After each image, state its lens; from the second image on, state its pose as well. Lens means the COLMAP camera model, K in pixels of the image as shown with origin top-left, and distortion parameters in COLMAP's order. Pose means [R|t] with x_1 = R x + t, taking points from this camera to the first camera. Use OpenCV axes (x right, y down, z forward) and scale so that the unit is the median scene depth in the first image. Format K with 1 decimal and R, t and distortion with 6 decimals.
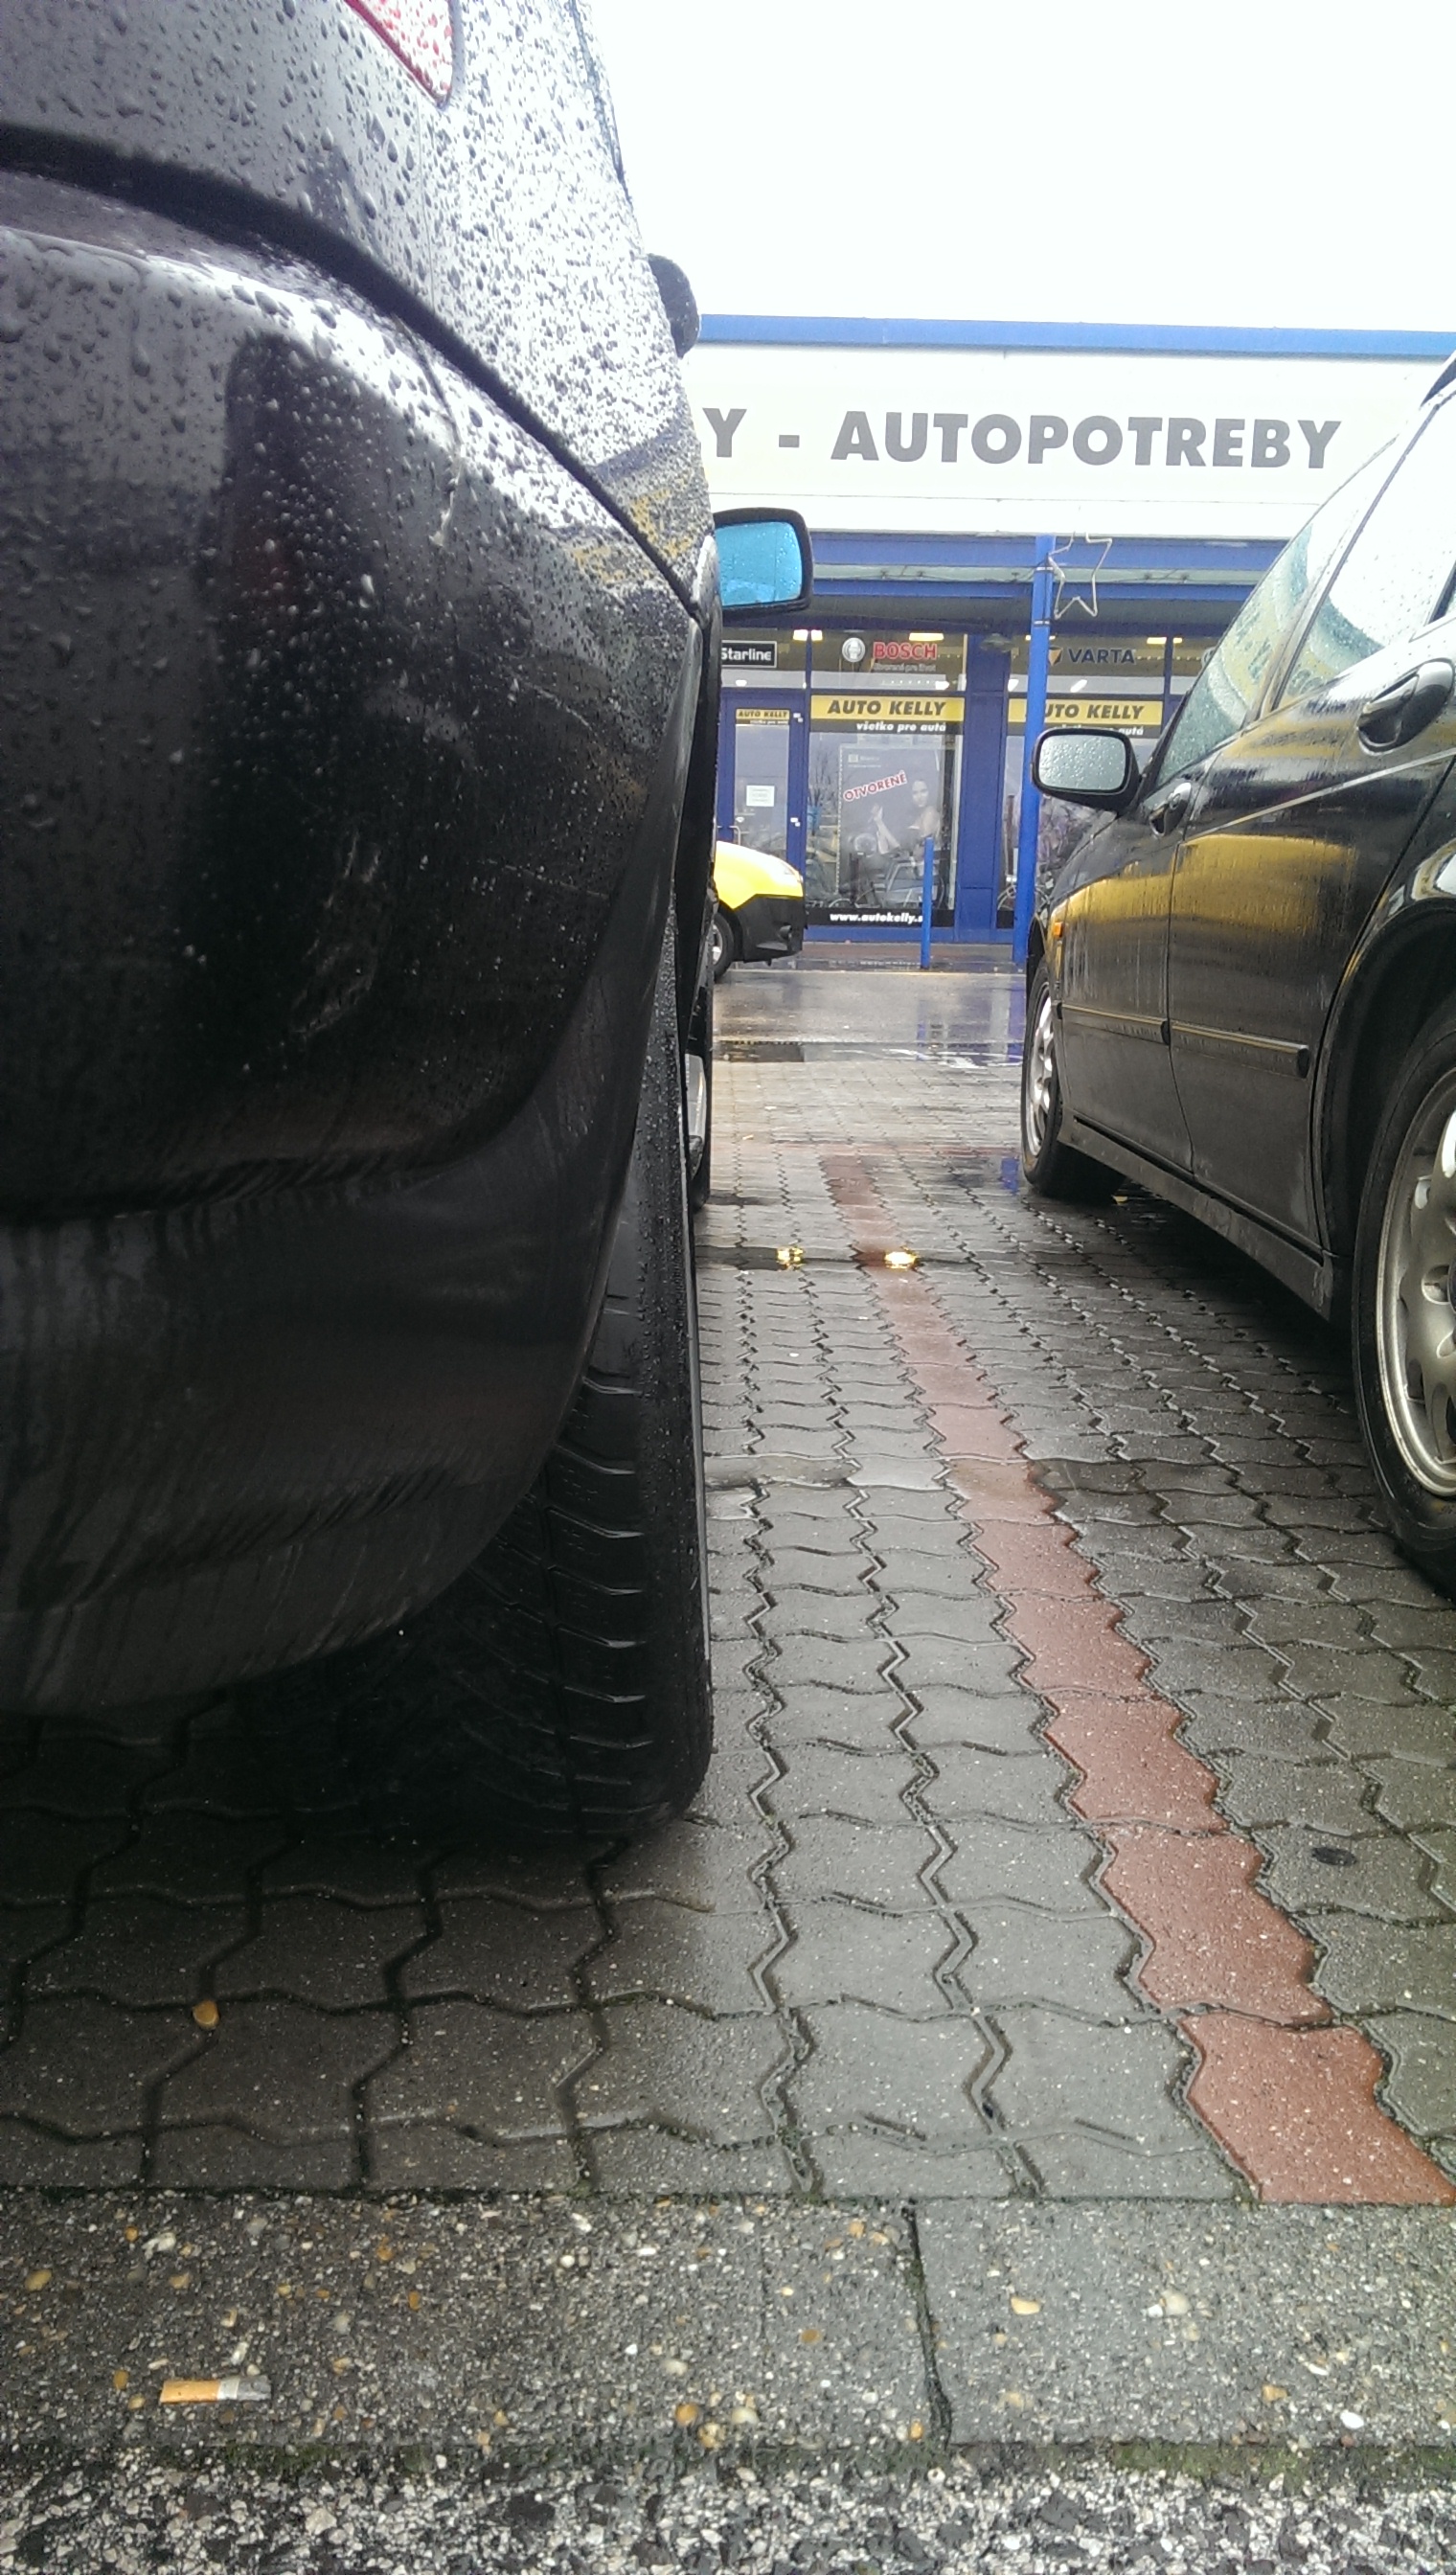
lens RADIAL K [[1881.4, 0, 728.0], [0, 1881.4, 1287.5], [0, 0, 1]] dist [0.040006, -0.064171]
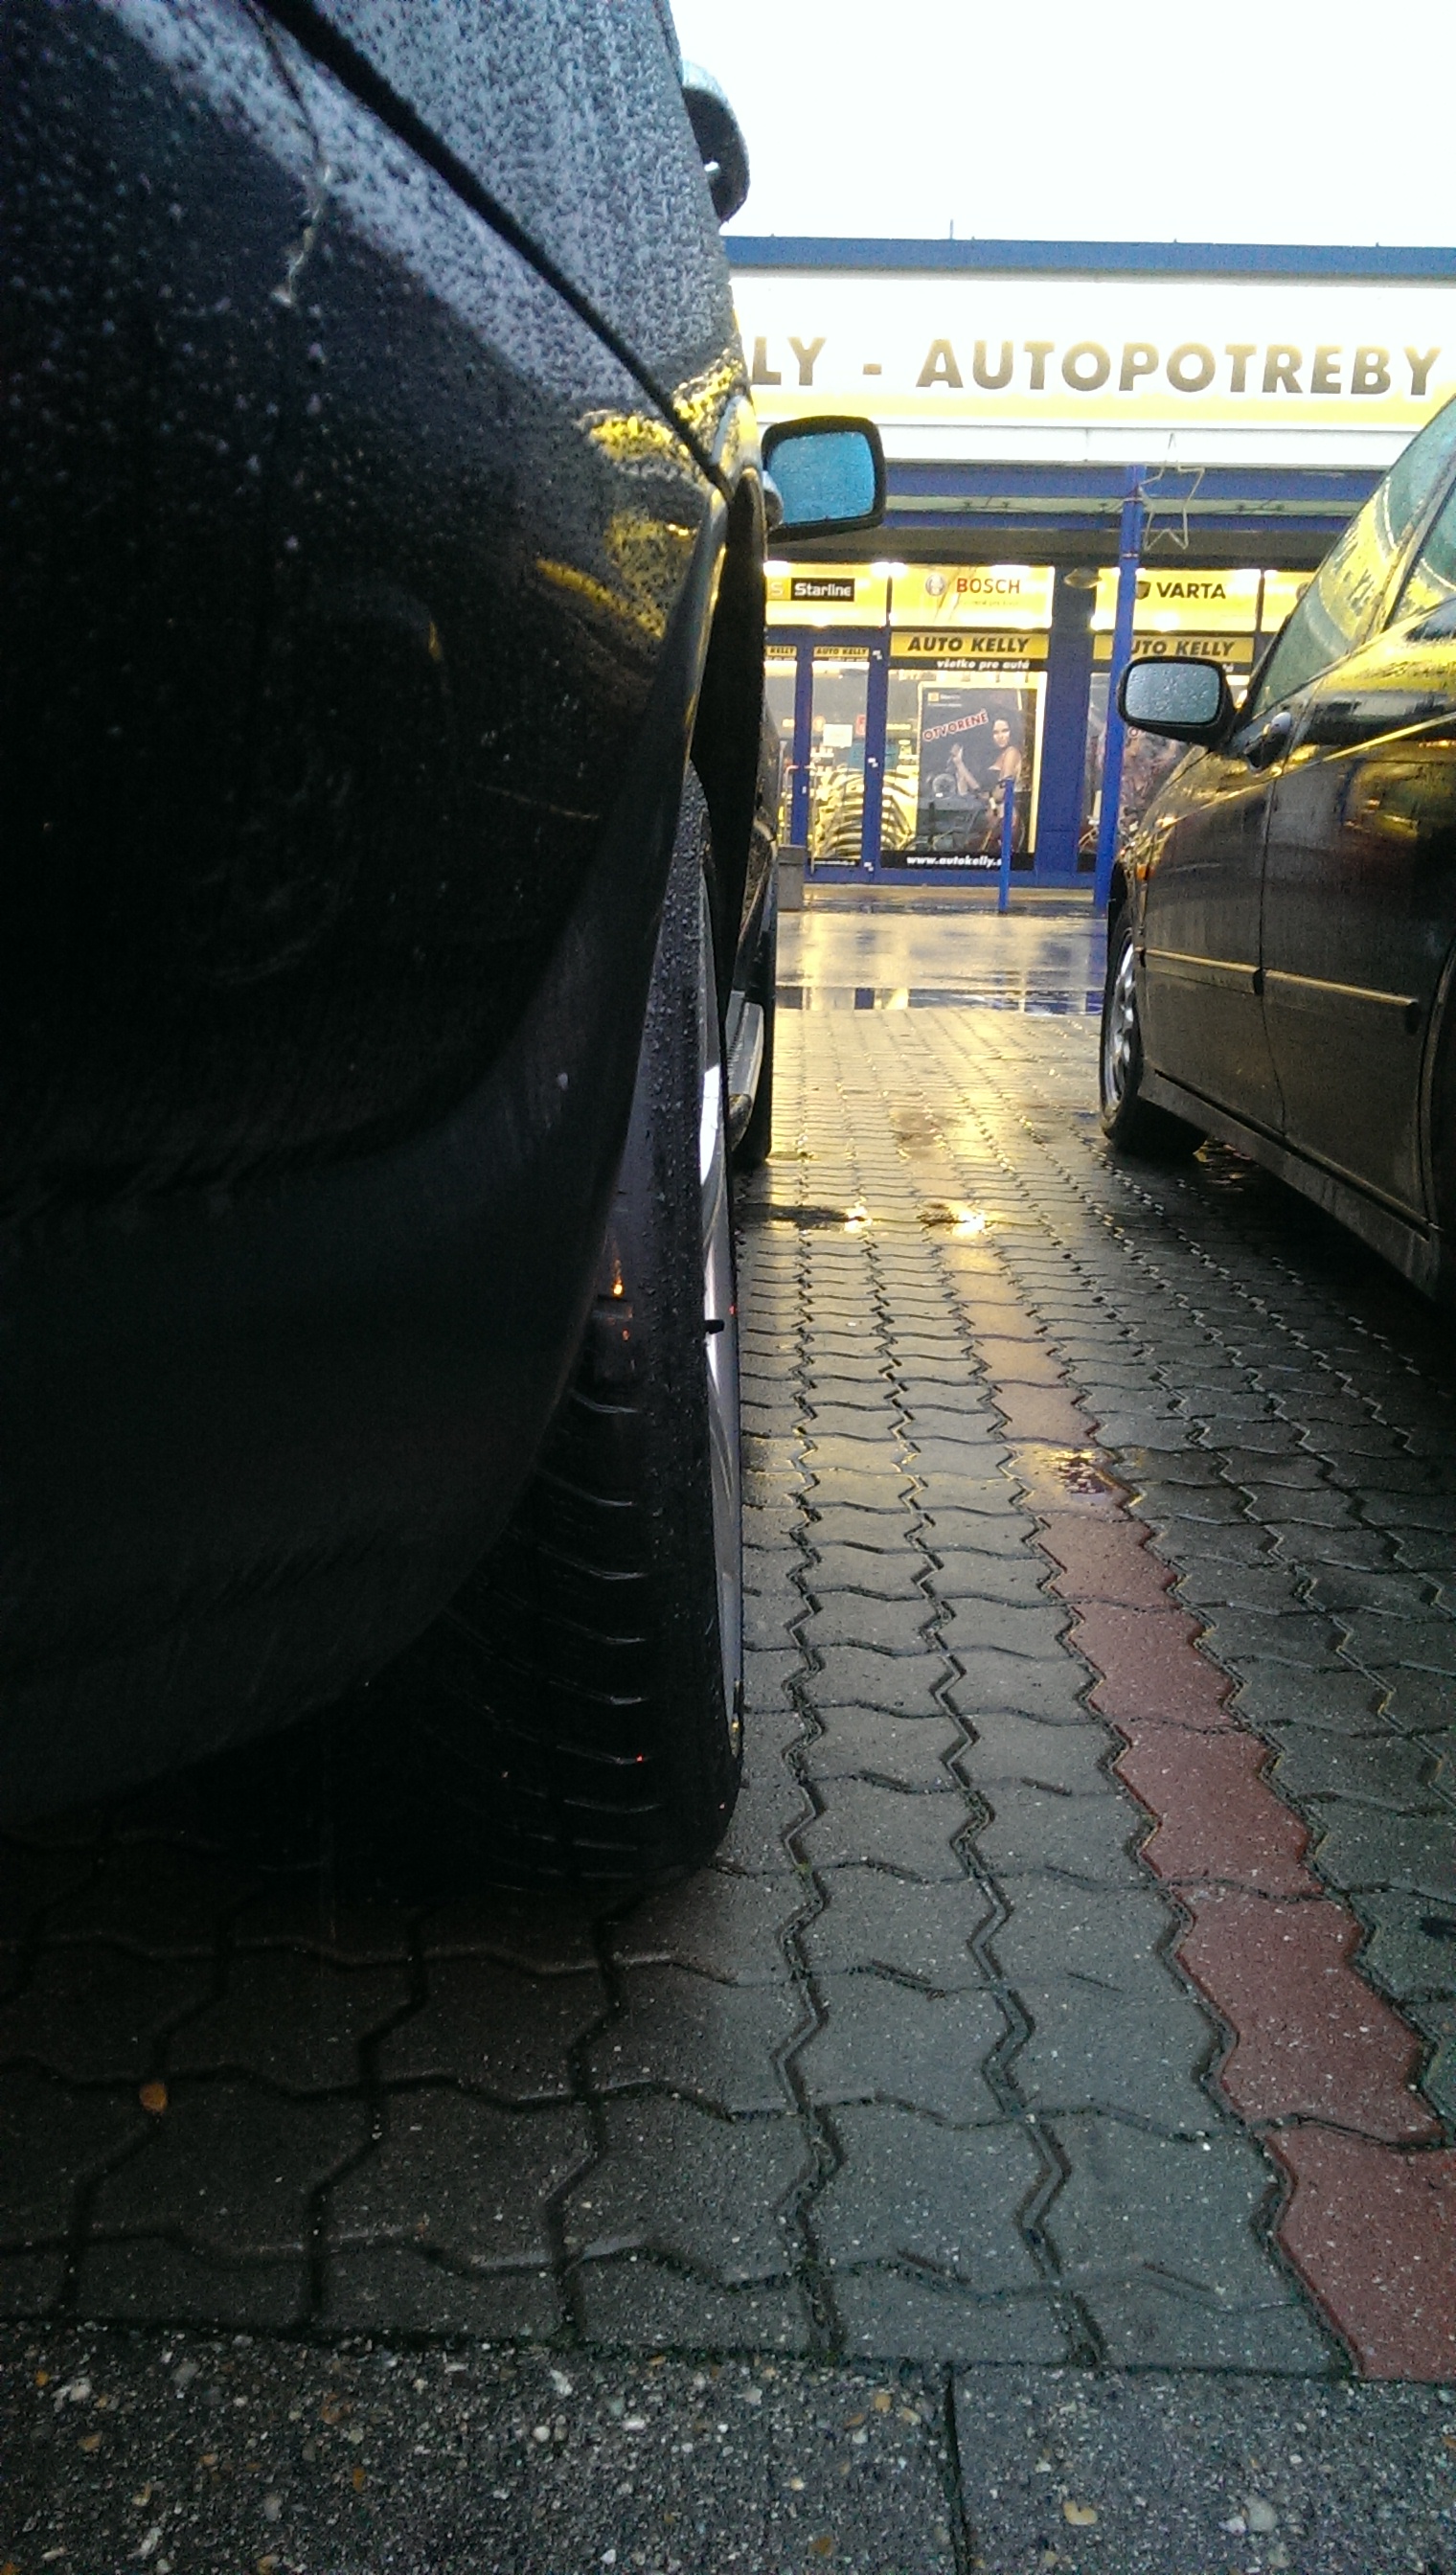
lens RADIAL K [[1881.4, 0, 728.0], [0, 1881.4, 1287.5], [0, 0, 1]] dist [0.040006, -0.064171]
pose [[0.999189, 0.012728, -0.038199, 0.017177], [-0.011624, 0.999512, 0.028990, -0.018418], [0.038550, -0.028522, 0.998850, 0.113586]]
